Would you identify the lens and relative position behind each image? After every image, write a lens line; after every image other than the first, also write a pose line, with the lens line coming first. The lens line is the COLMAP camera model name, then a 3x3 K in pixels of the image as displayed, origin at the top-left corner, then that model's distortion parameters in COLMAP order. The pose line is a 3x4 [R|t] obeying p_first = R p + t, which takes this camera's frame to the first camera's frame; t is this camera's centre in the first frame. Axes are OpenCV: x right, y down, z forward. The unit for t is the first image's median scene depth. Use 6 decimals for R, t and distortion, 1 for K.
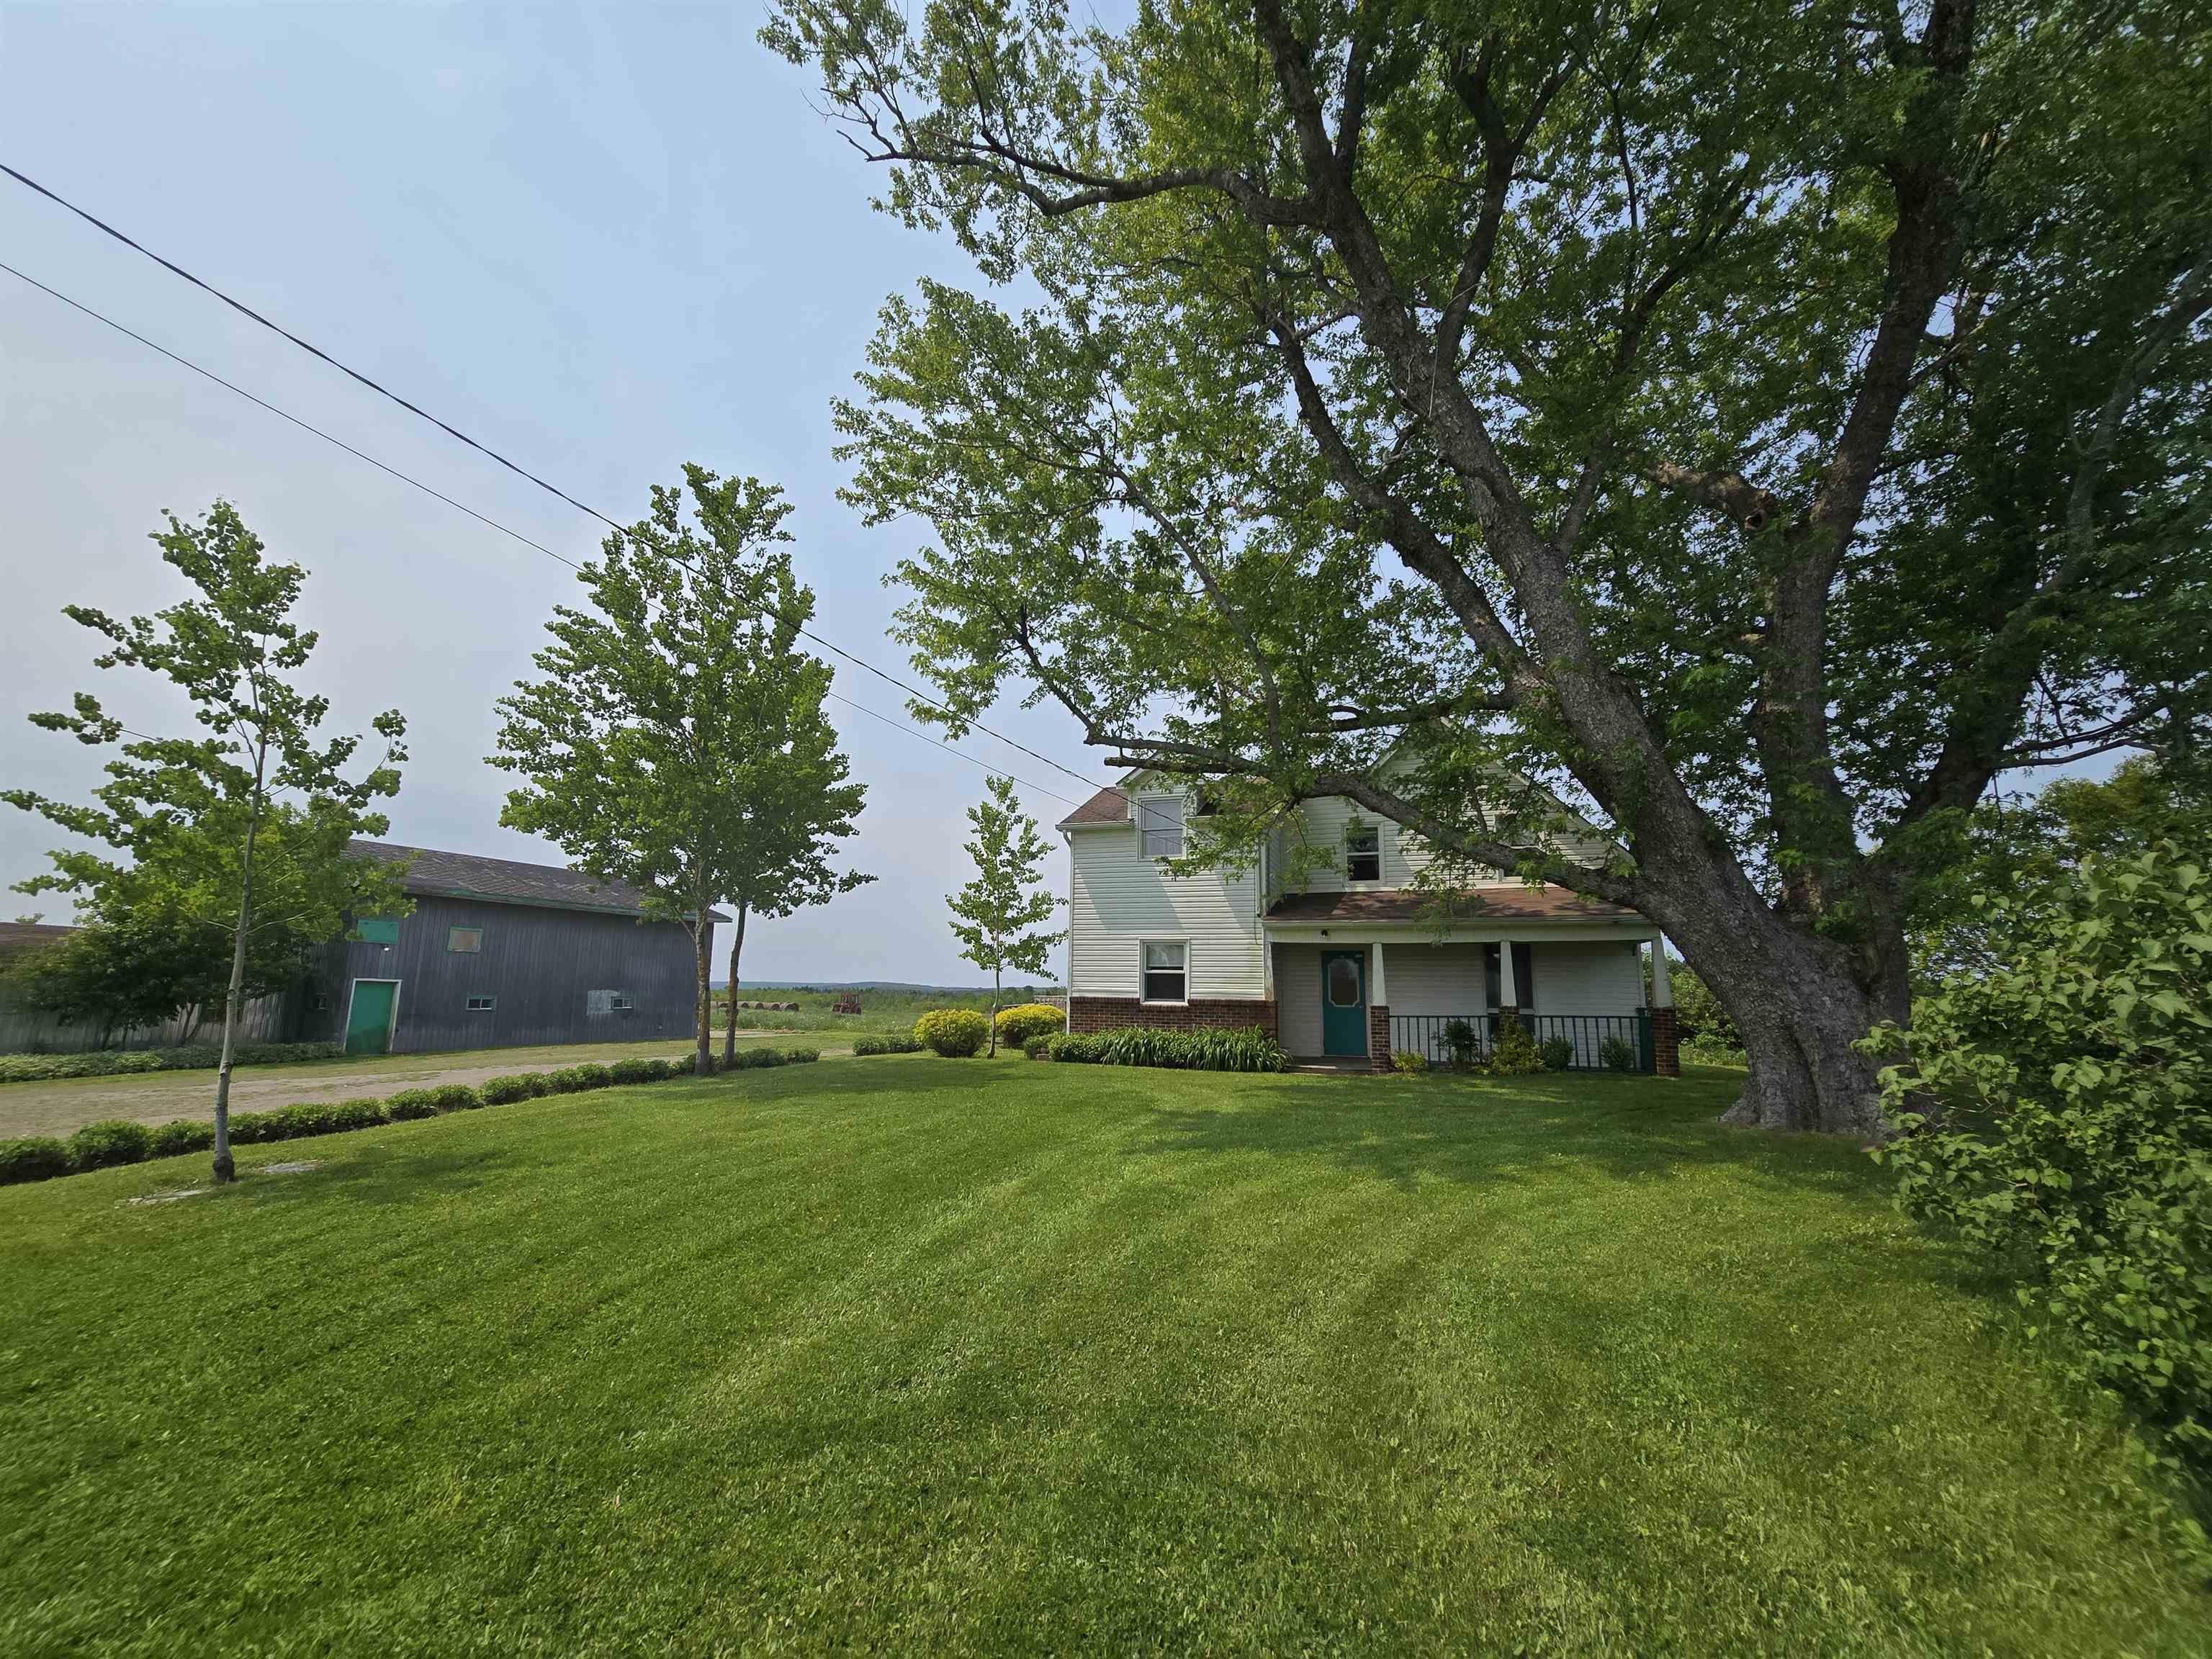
lens RADIAL K [[885.2, 0, 1112.3], [0, 885.2, 842.0], [0, 0, 1]] dist [-0.018546, 0.004801]
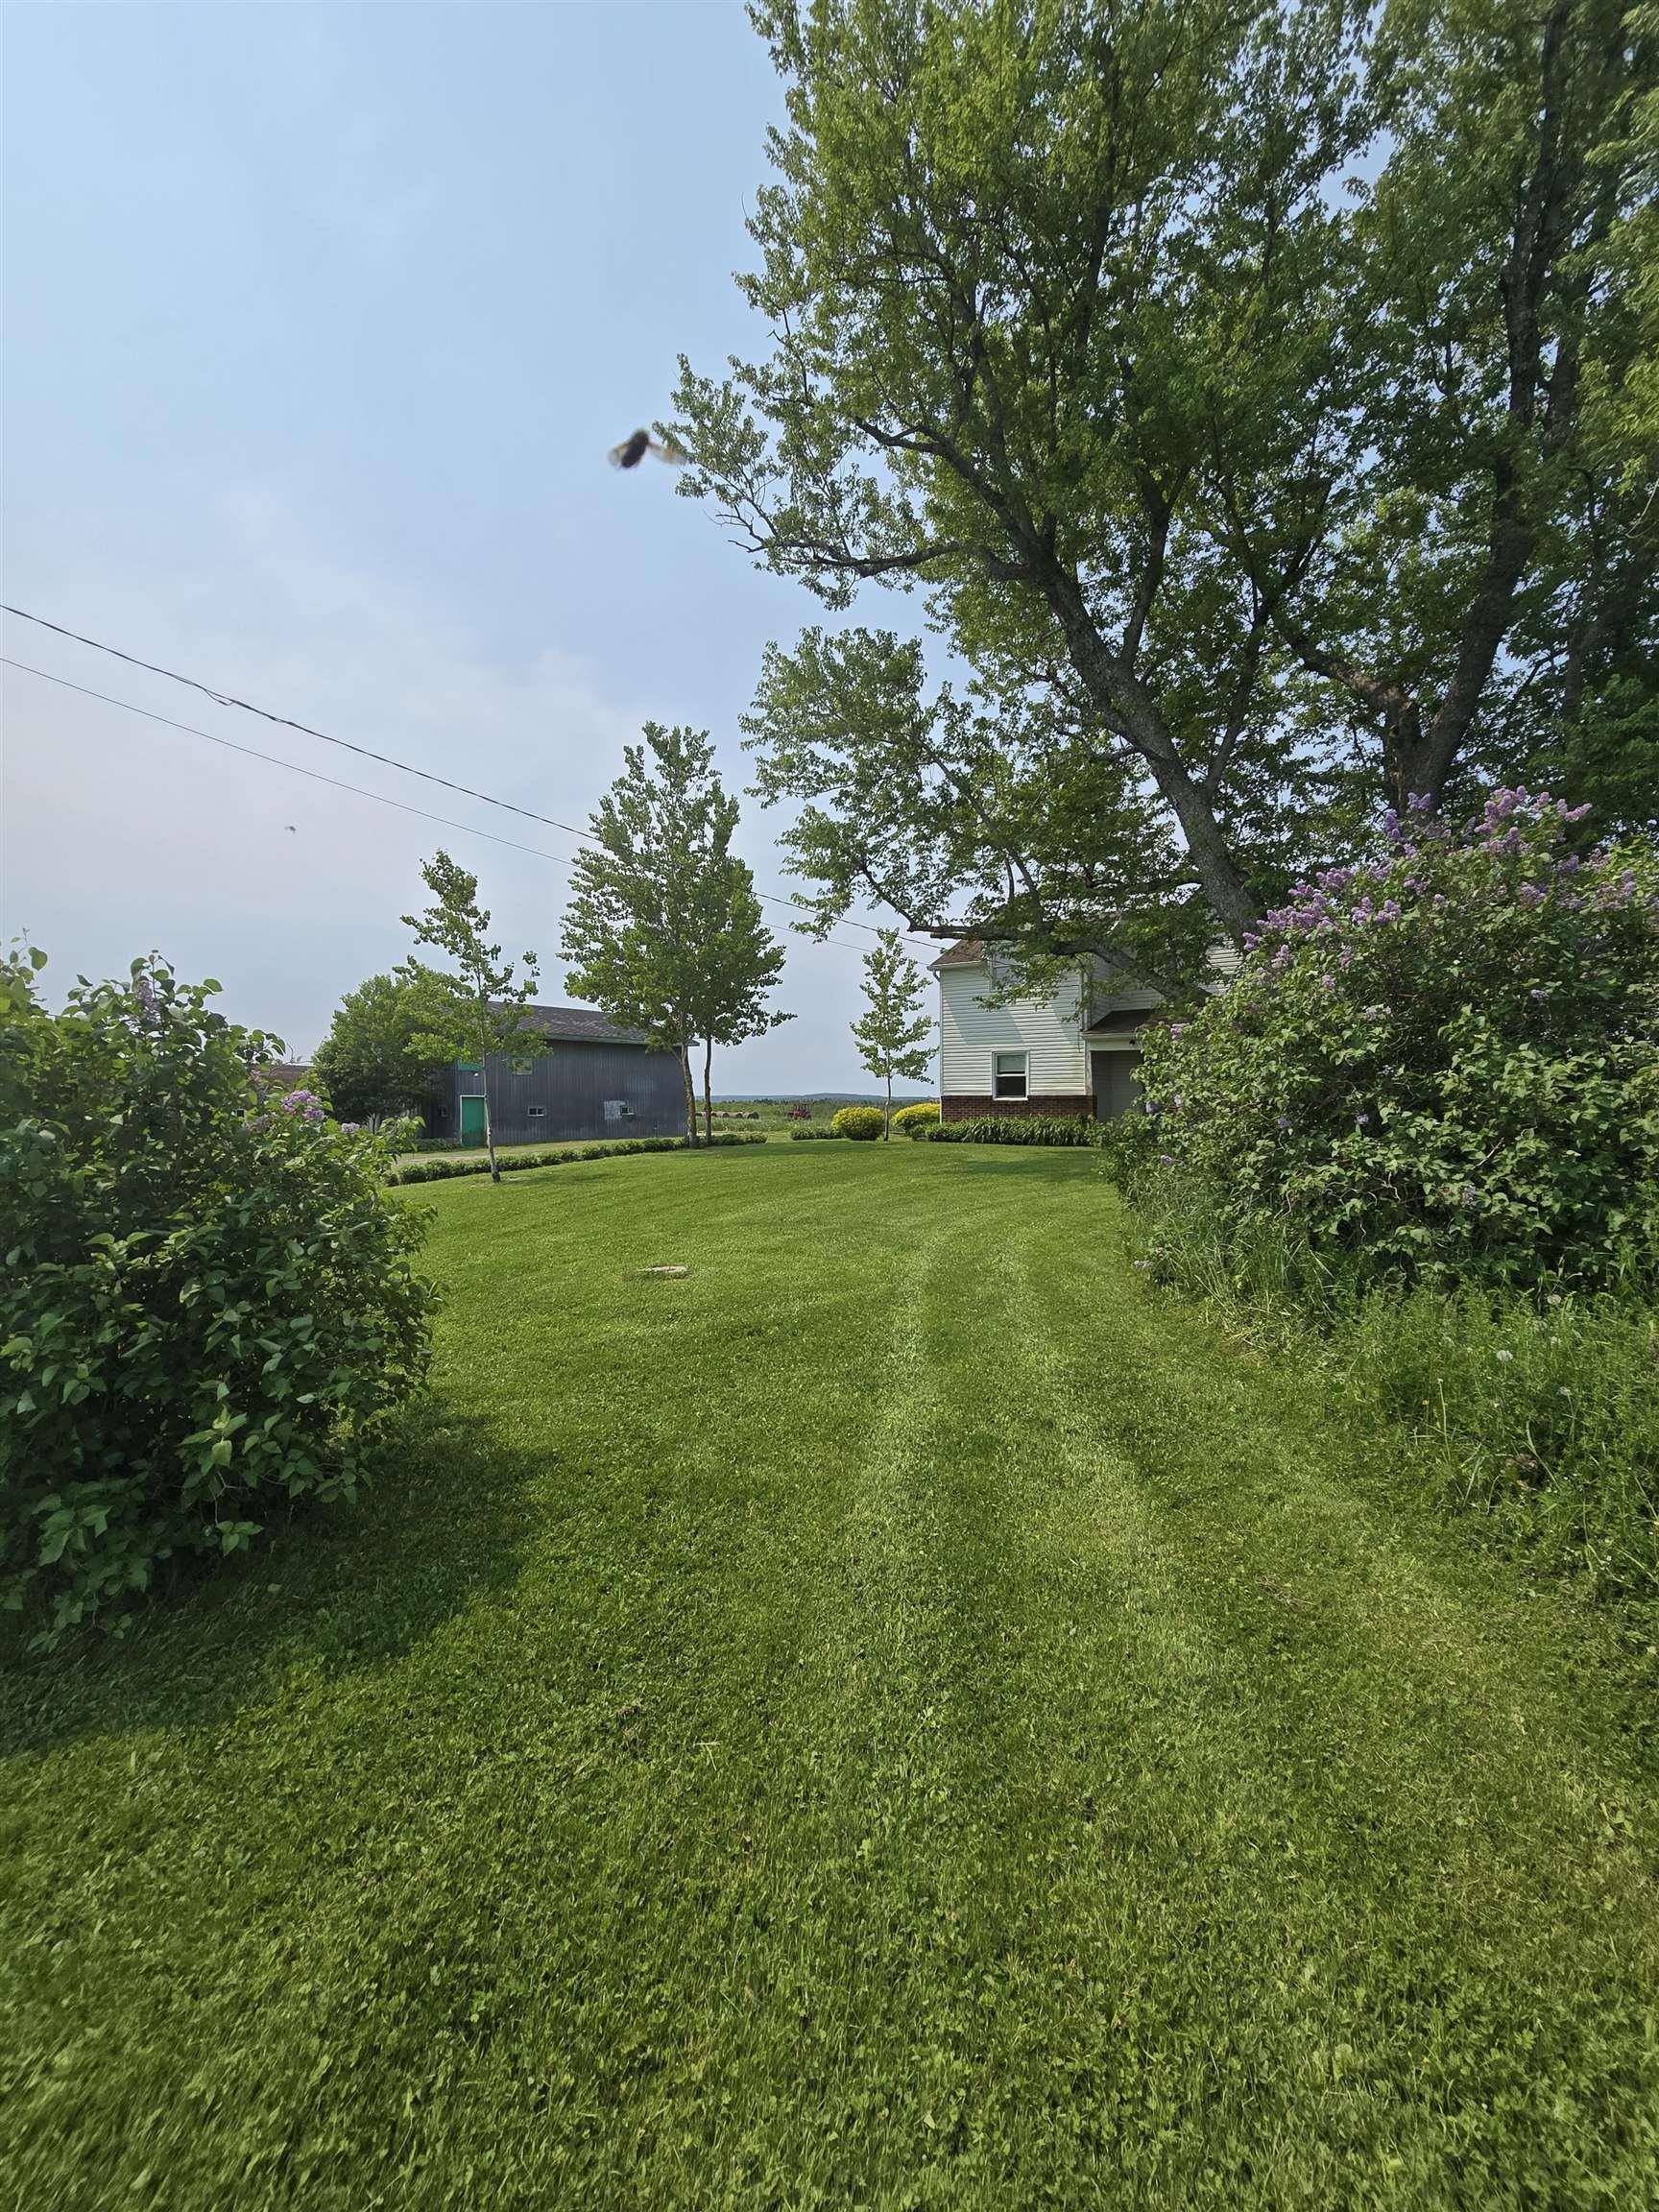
lens RADIAL K [[885.2, 0, 820.1], [0, 885.2, 1104.9], [0, 0, 1]] dist [-0.018546, 0.004801]
pose [[0.963985, -0.016645, -0.265435, 0.146165], [0.062171, 0.984491, 0.164052, -0.048213], [0.258588, -0.174646, 0.950069, -0.365352]]
